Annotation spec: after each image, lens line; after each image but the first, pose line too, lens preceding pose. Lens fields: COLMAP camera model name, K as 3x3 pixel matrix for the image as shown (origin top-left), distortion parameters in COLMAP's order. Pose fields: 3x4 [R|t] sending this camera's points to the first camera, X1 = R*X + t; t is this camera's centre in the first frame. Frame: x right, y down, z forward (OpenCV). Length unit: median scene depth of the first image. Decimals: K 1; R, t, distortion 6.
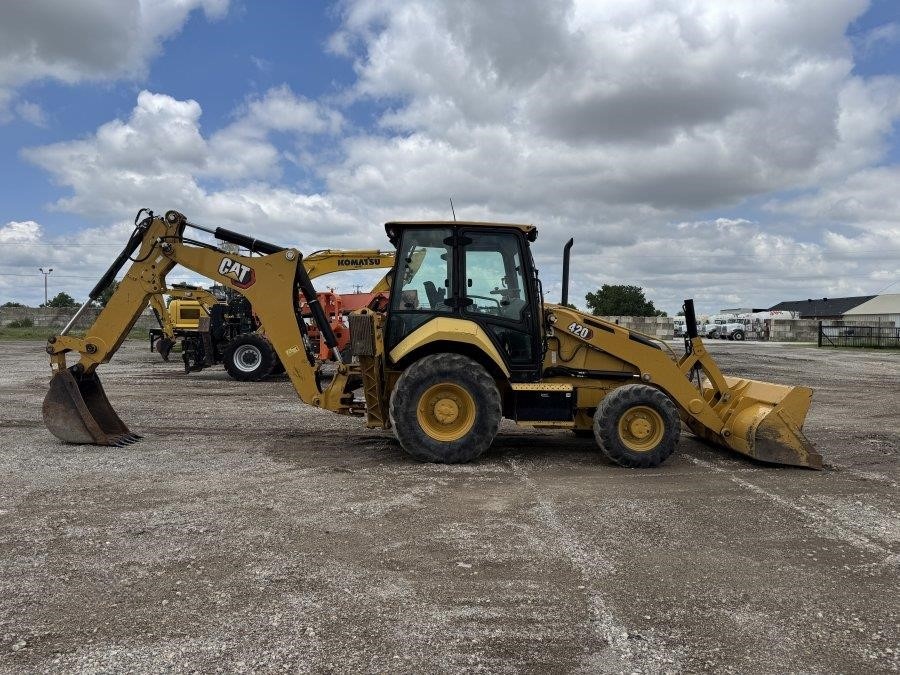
lens RADIAL K [[636.1, 0, 440.9], [0, 636.1, 351.6], [0, 0, 1]] dist [0.052826, -0.062908]
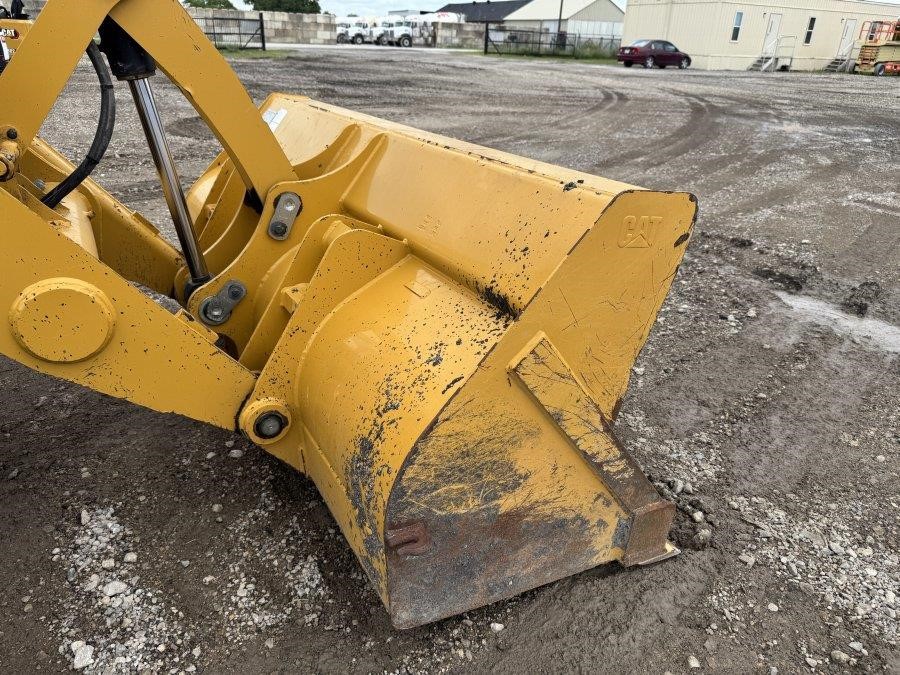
lens RADIAL K [[637.5, 0, 452.3], [0, 637.5, 337.7], [0, 0, 1]] dist [0.013915, -0.020752]
pose [[0.879262, -0.182755, 0.439886, 0.052933], [-0.006392, 0.918862, 0.394527, 0.003192], [-0.476296, -0.349704, 0.806752, 0.105367]]
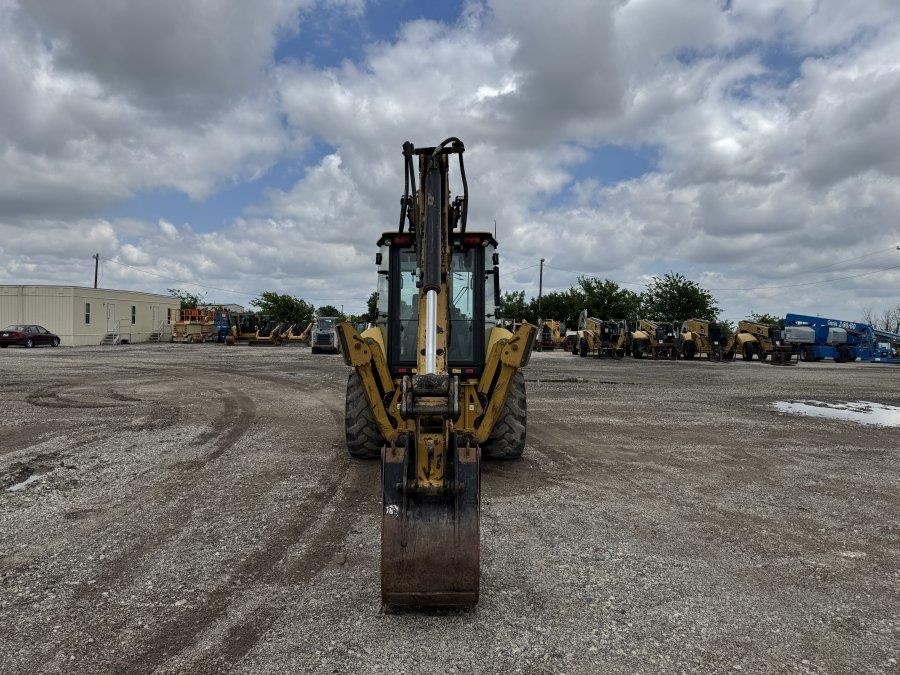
lens RADIAL K [[637.5, 0, 434.4], [0, 637.5, 317.4], [0, 0, 1]] dist [0.013915, -0.020752]
pose [[0.014706, 0.005387, 0.999877, -0.139899], [0.028278, 0.999583, -0.005801, -0.008823], [-0.999492, 0.028359, 0.014547, 0.135000]]
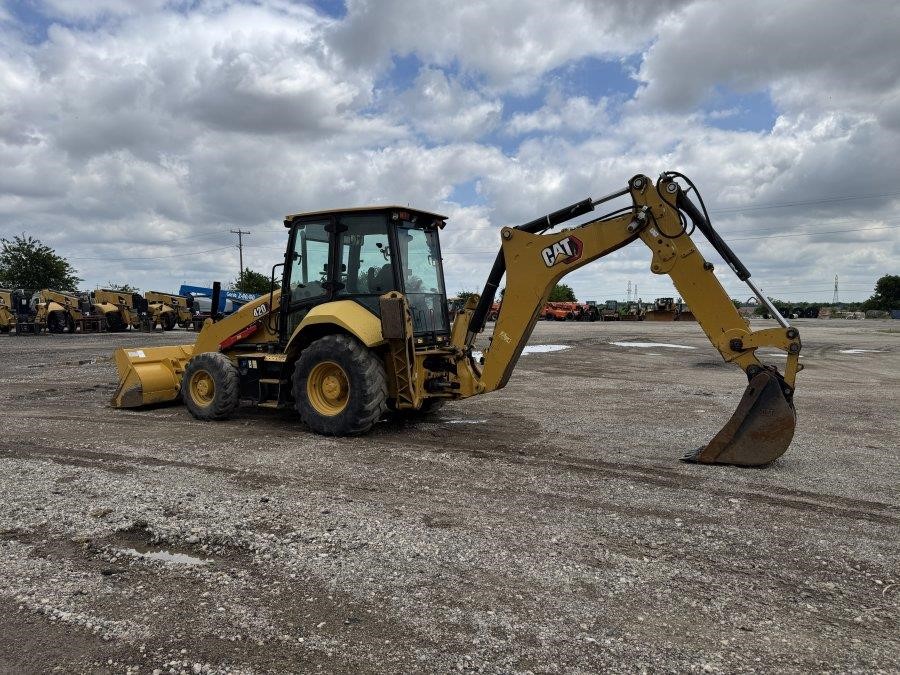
lens RADIAL K [[636.1, 0, 437.3], [0, 636.1, 319.5], [0, 0, 1]] dist [0.052826, -0.062908]
pose [[-0.858577, -0.026395, 0.512005, -0.084352], [0.008015, 0.997861, 0.064881, -0.012092], [-0.512622, 0.059809, -0.856529, 0.254911]]
